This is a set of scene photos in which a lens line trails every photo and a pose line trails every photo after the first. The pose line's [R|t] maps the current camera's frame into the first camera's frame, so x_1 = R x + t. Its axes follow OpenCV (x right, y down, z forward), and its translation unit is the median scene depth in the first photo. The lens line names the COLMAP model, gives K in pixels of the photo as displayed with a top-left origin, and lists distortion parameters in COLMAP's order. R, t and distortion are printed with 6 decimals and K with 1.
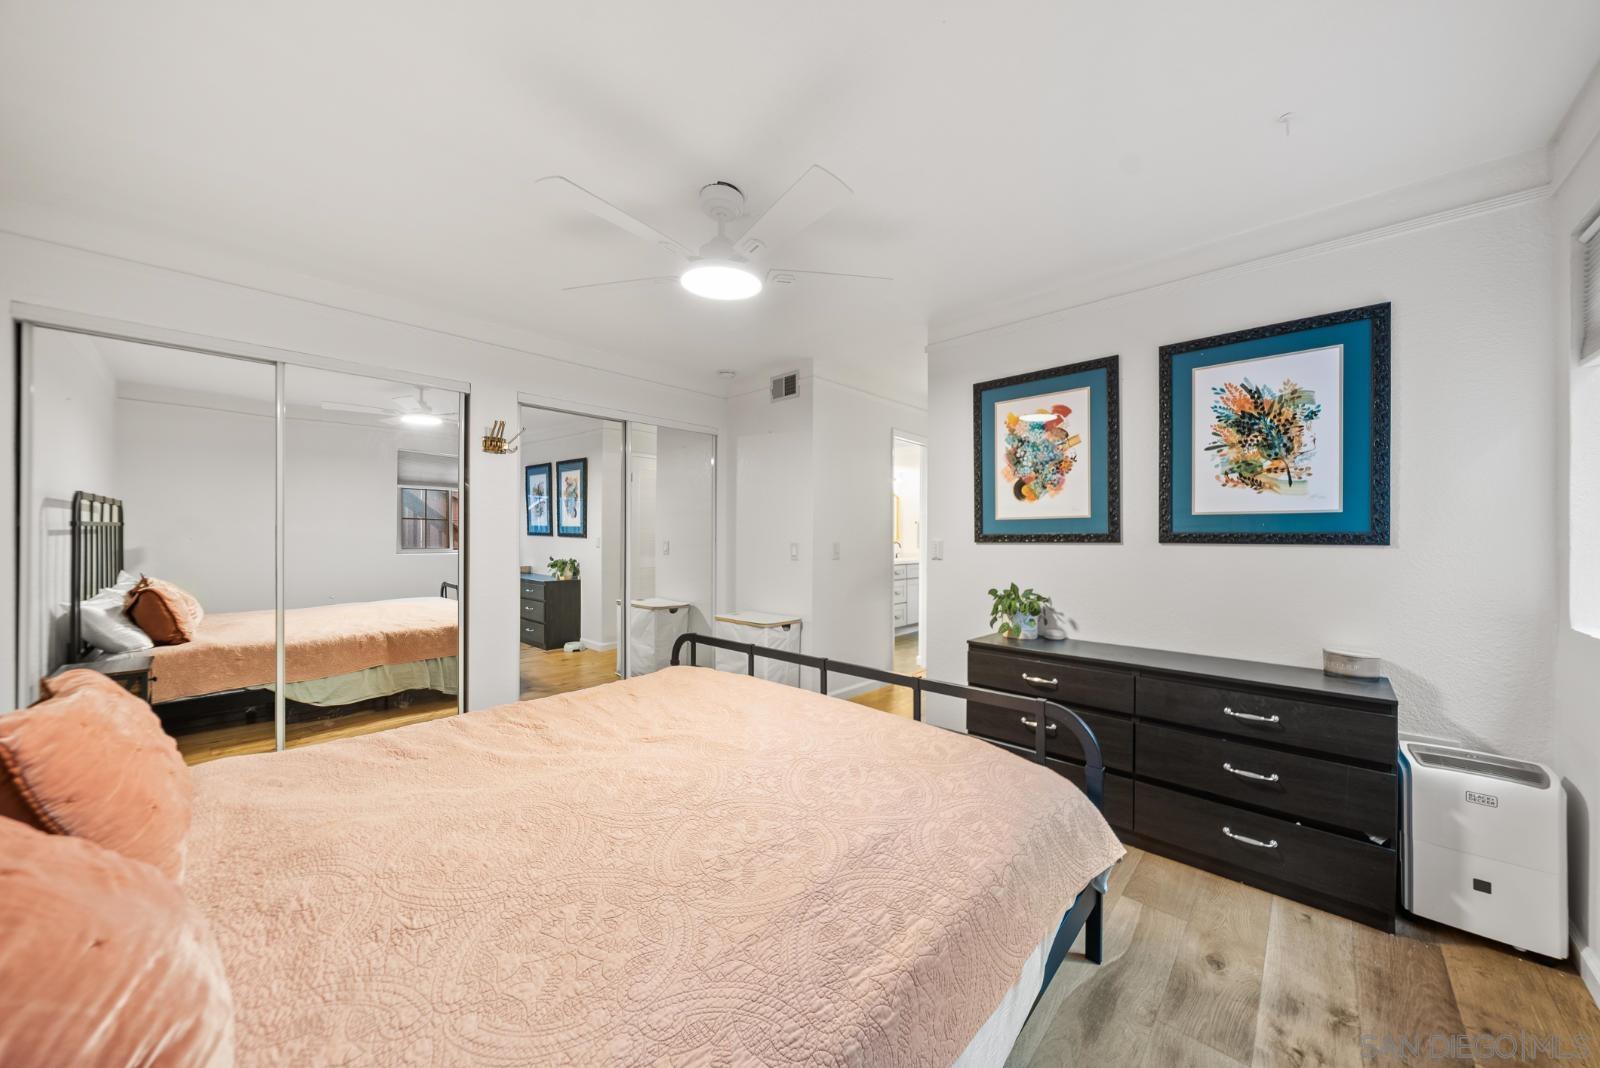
lens RADIAL K [[568.6, 0, 800.0], [0, 568.6, 534.0], [0, 0, 1]] dist [0.035553, -0.000016]
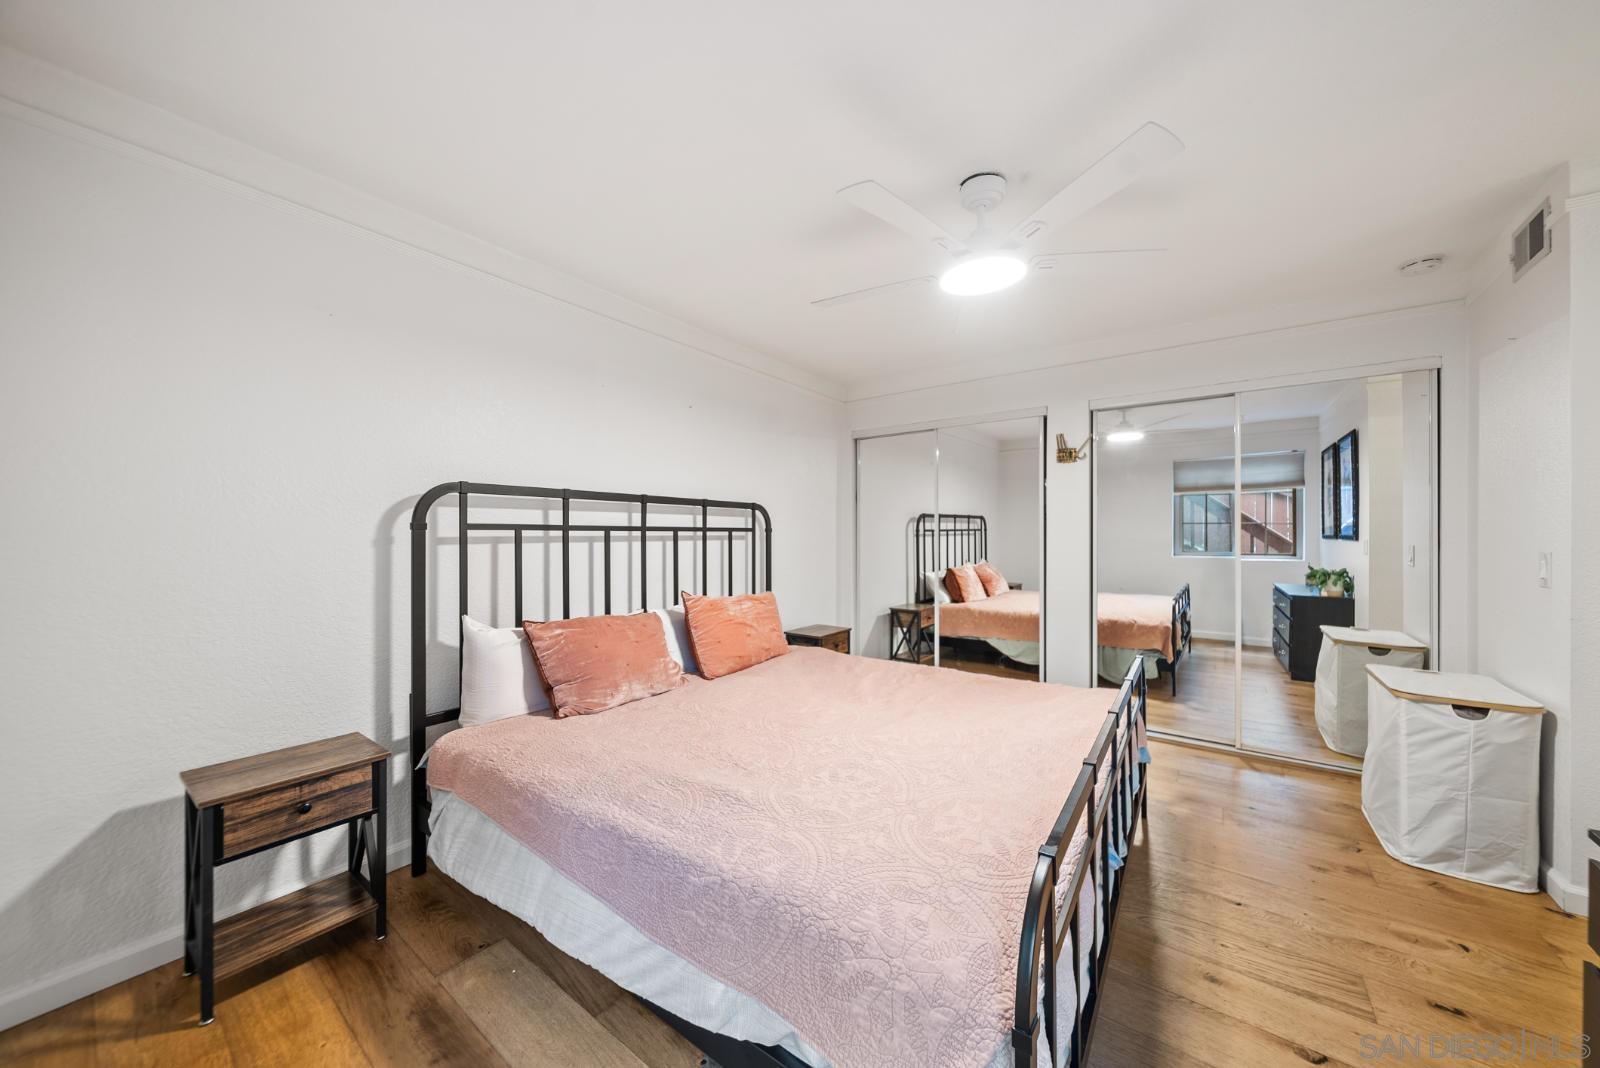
lens RADIAL K [[553.3, 0, 811.9], [0, 553.3, 535.2], [0, 0, 1]] dist [-0.001542, -0.000167]
pose [[0.103383, -0.011401, -0.994576, 0.405083], [0.003345, 0.999933, -0.011114, 0.004581], [0.994636, -0.002177, 0.103414, 0.329849]]
